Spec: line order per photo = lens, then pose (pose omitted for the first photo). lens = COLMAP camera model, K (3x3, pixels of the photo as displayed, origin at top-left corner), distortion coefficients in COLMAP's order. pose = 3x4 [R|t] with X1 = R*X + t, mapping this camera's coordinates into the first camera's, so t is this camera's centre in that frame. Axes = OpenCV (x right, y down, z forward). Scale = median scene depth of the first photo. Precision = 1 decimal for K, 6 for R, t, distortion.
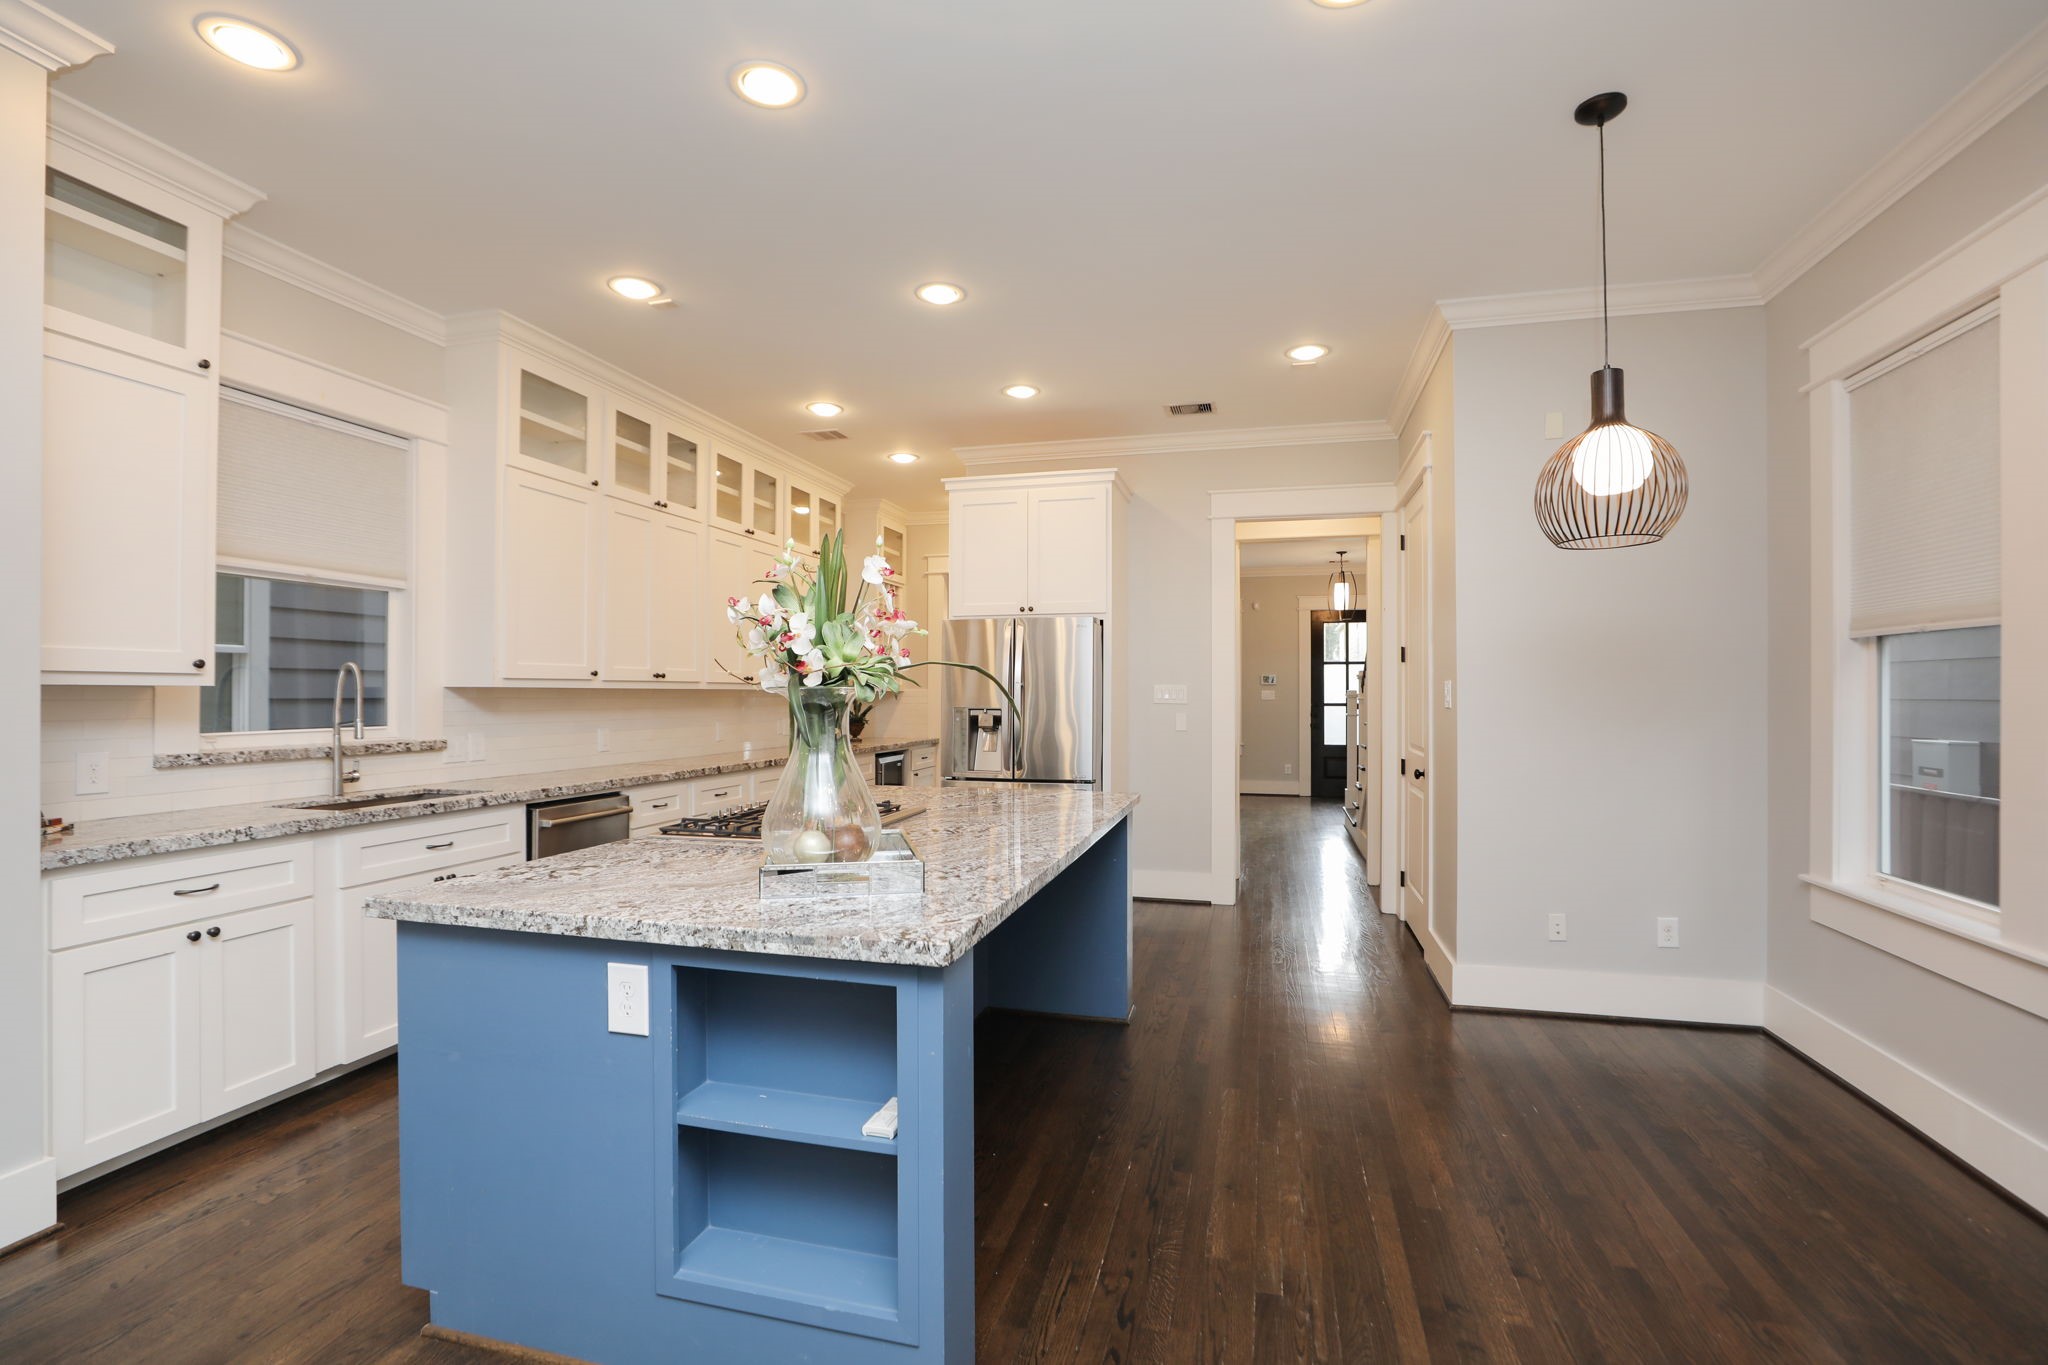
lens RADIAL K [[910.4, 0, 1024.0], [0, 910.4, 682.5], [0, 0, 1]] dist [-0.022642, 0.000097]
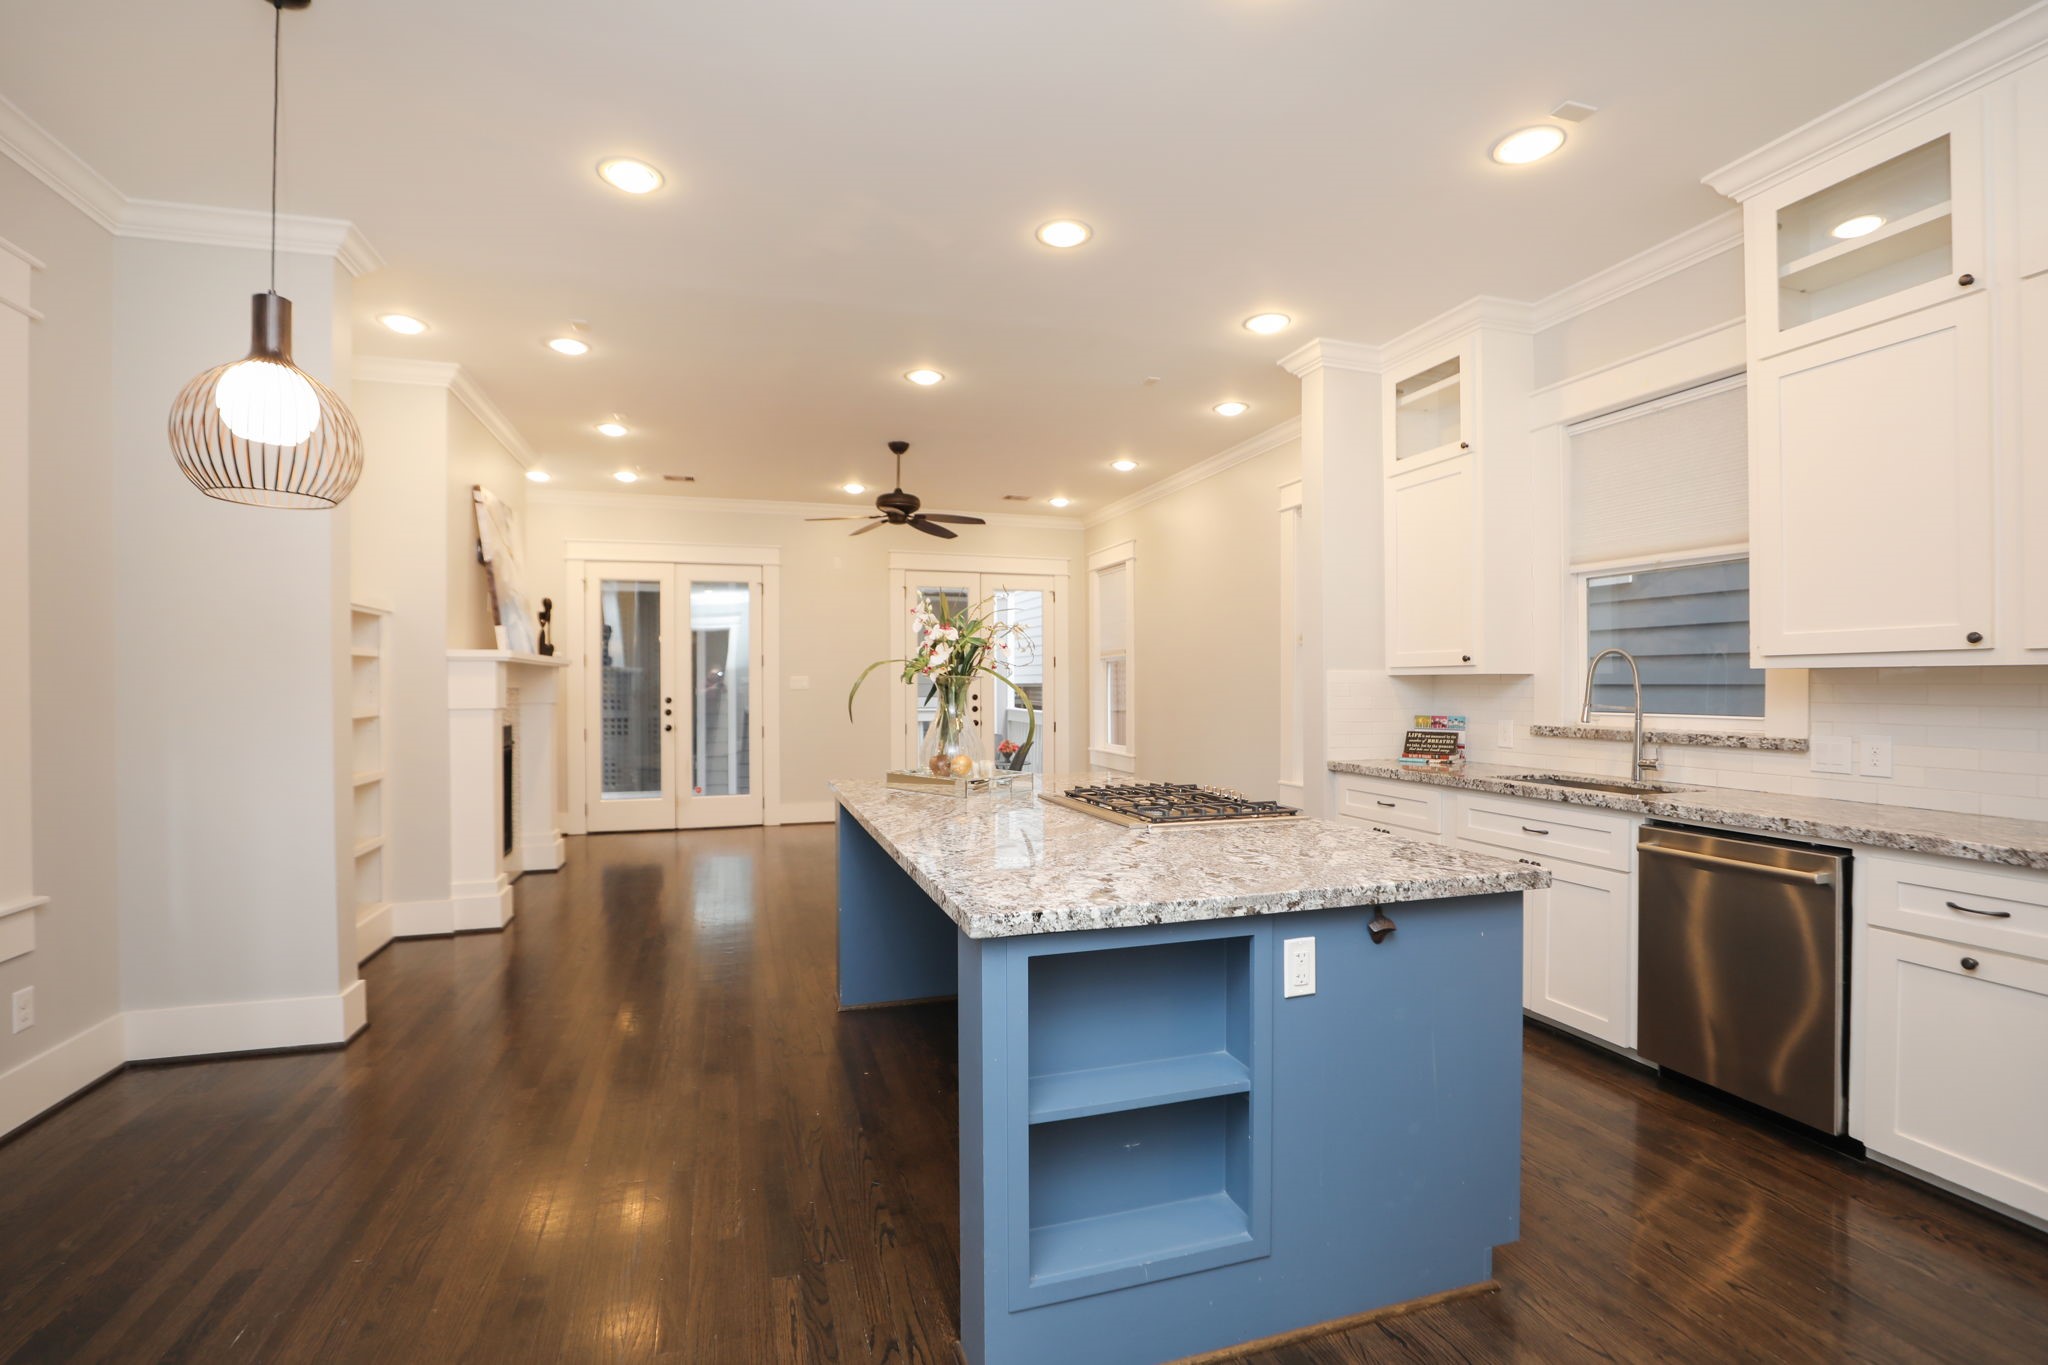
lens RADIAL K [[927.3, 0, 1033.9], [0, 927.3, 686.8], [0, 0, 1]] dist [-0.021615, 0.000193]
pose [[-0.838444, 0.002747, -0.544981, 0.399116], [0.009357, 0.999912, -0.009355, 0.027212], [0.544907, -0.012944, -0.838396, 1.651904]]
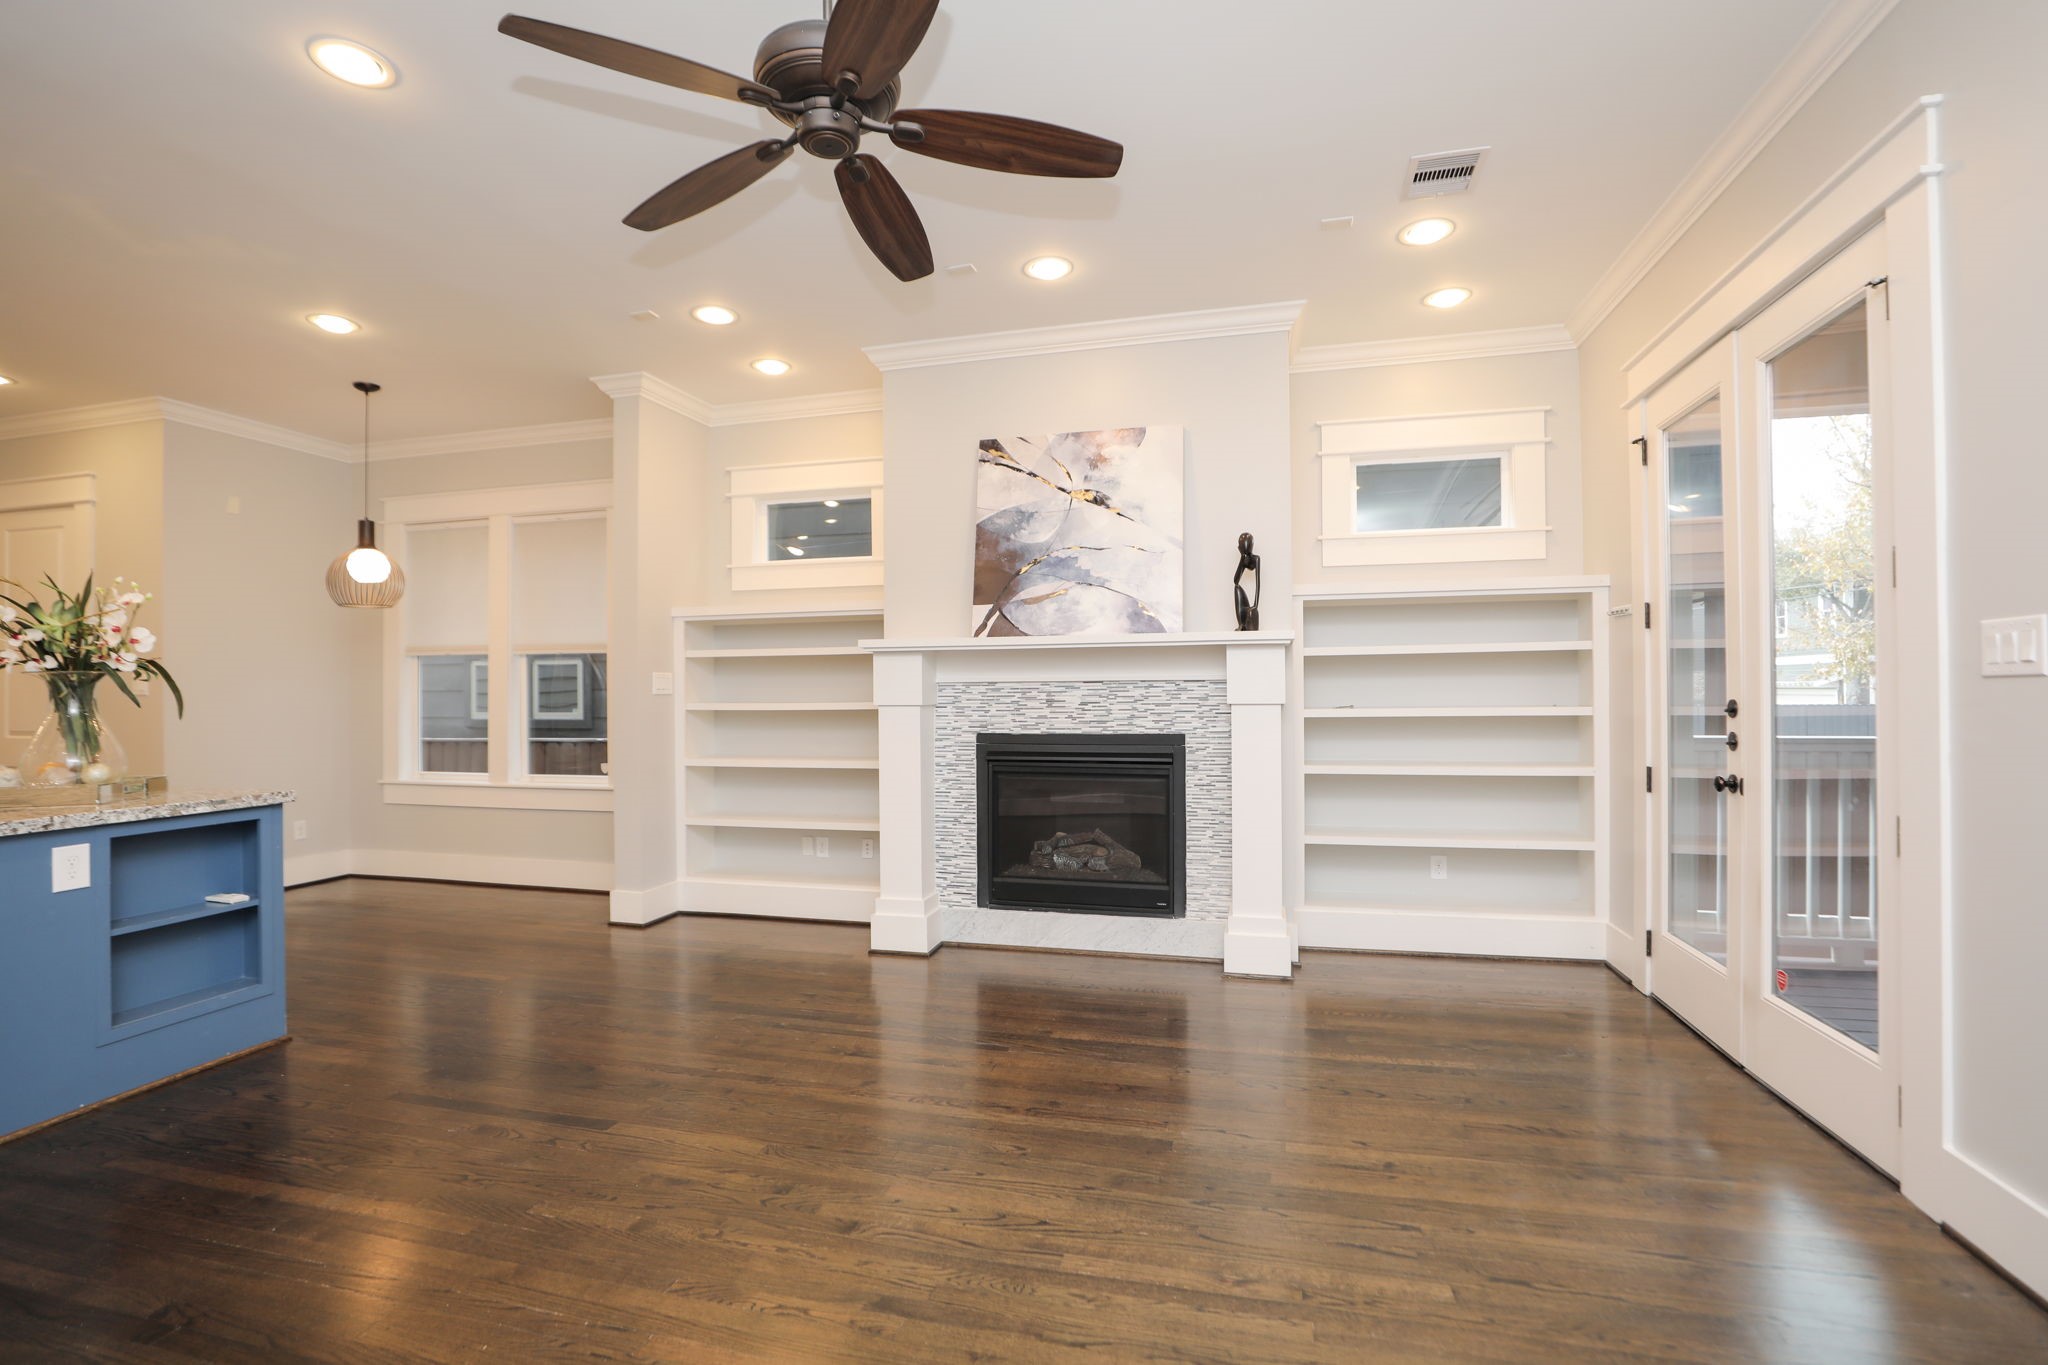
lens RADIAL K [[939.8, 0, 1013.5], [0, 939.8, 683.0], [0, 0, 1]] dist [-0.028082, 0.000261]
pose [[-0.000082, 0.007307, 0.999973, -1.102086], [-0.005763, 0.999957, -0.007307, 0.017571], [-0.999983, -0.005763, -0.000040, -0.344547]]
